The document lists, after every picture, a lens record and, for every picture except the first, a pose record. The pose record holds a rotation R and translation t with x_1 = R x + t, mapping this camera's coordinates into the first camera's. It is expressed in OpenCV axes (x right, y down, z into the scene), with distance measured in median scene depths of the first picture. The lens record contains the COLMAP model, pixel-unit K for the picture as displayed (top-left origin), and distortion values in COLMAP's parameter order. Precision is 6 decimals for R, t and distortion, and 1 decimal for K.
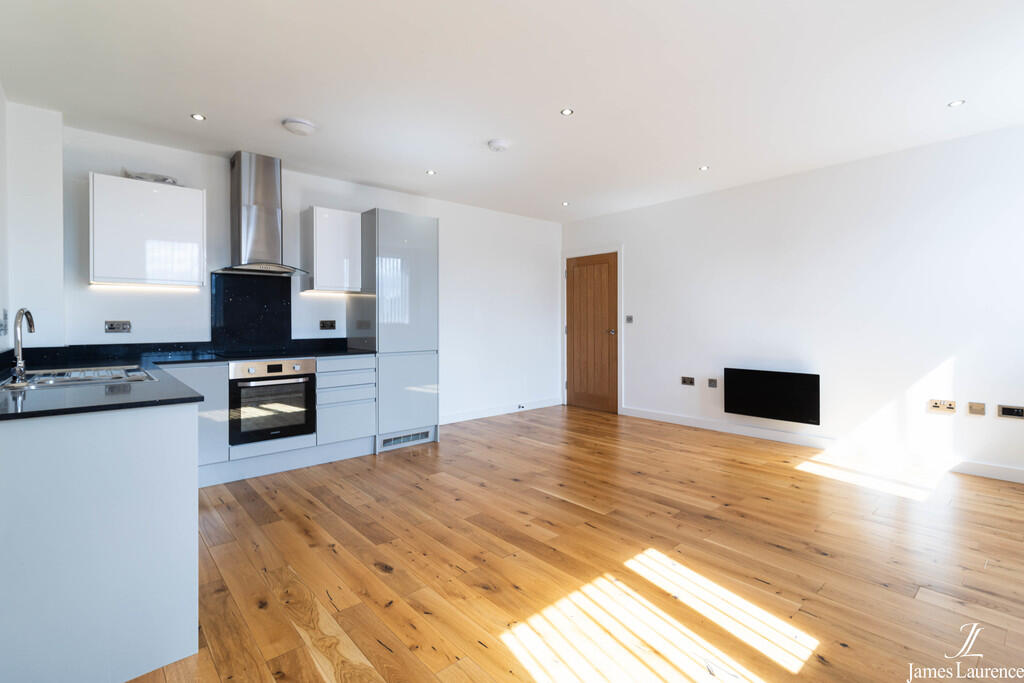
lens RADIAL K [[477.0, 0, 521.8], [0, 477.0, 318.5], [0, 0, 1]] dist [0.001104, 0.000693]
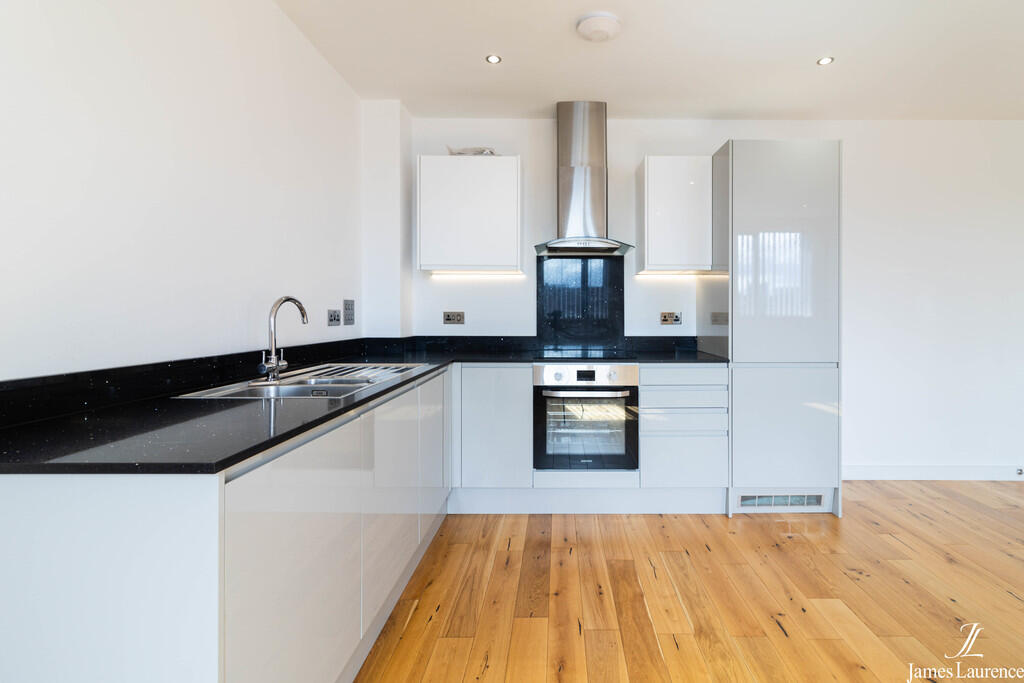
lens RADIAL K [[491.4, 0, 558.8], [0, 491.4, 314.2], [0, 0, 1]] dist [0.005012, 0.000751]
pose [[0.743284, 0.004799, -0.668959, -0.032043], [-0.000872, 0.999980, 0.006204, 0.003147], [0.668976, -0.004028, 0.743273, 0.384971]]
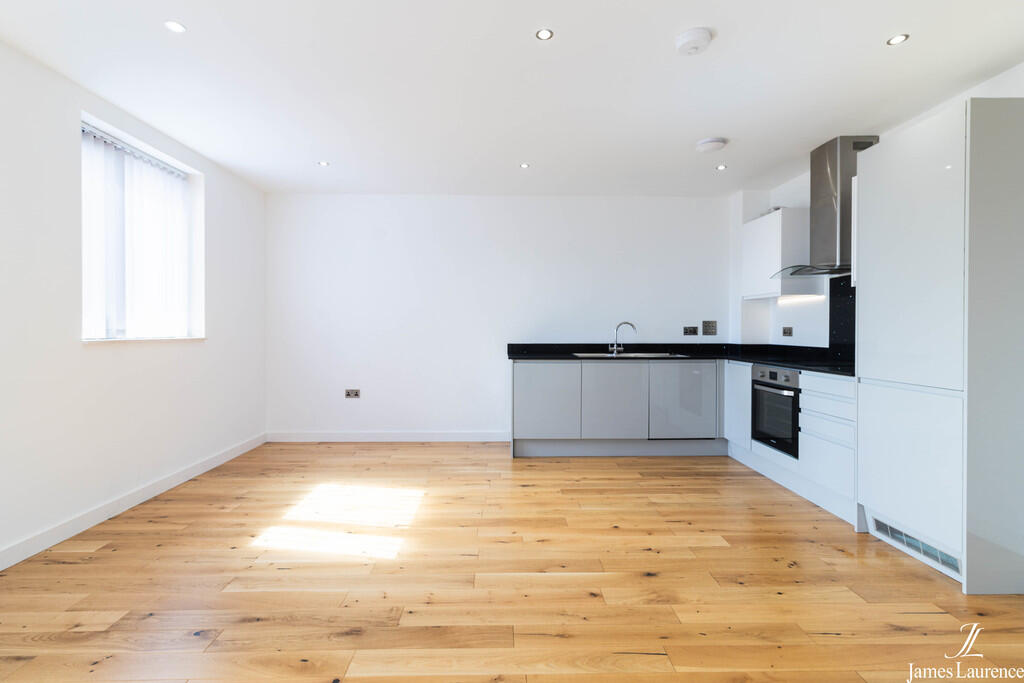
lens RADIAL K [[488.8, 0, 512.0], [0, 488.8, 341.5], [0, 0, 1]] dist [0.000352, 0.000304]
pose [[-0.660301, 0.022695, -0.750658, 0.566128], [0.007040, 0.999686, 0.024032, 0.006398], [0.750968, 0.010584, -0.660253, 1.219550]]
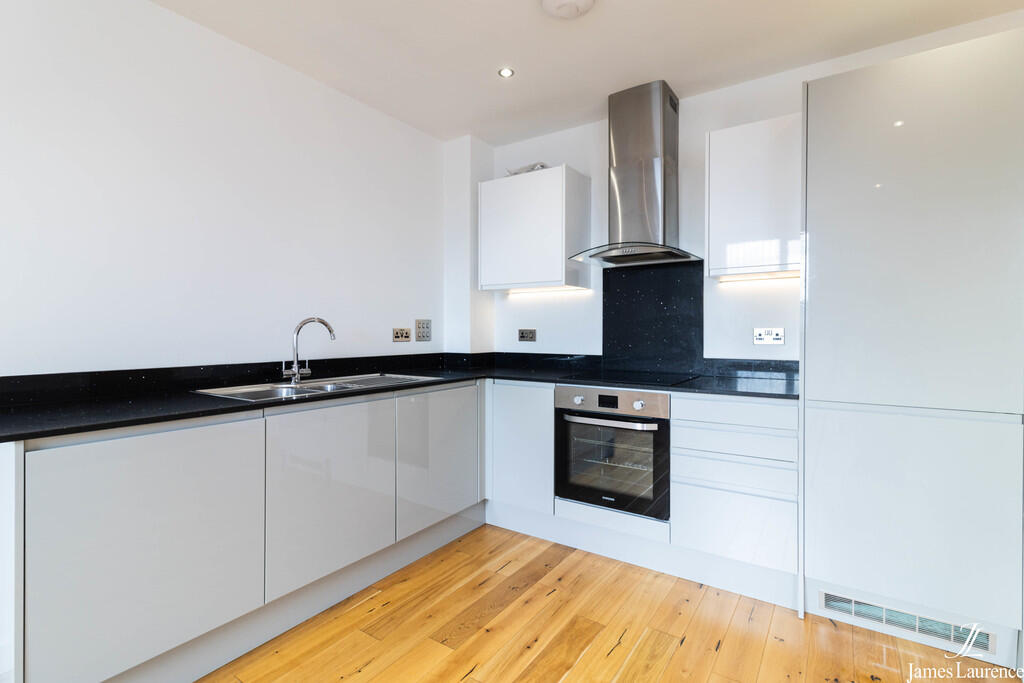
lens RADIAL K [[474.4, 0, 518.6], [0, 474.4, 337.7], [0, 0, 1]] dist [0.001578, 0.000736]
pose [[0.235875, 0.015253, -0.971664, 0.083912], [0.005853, 0.999836, 0.017116, 0.004880], [0.971766, -0.009725, 0.235748, 0.705356]]
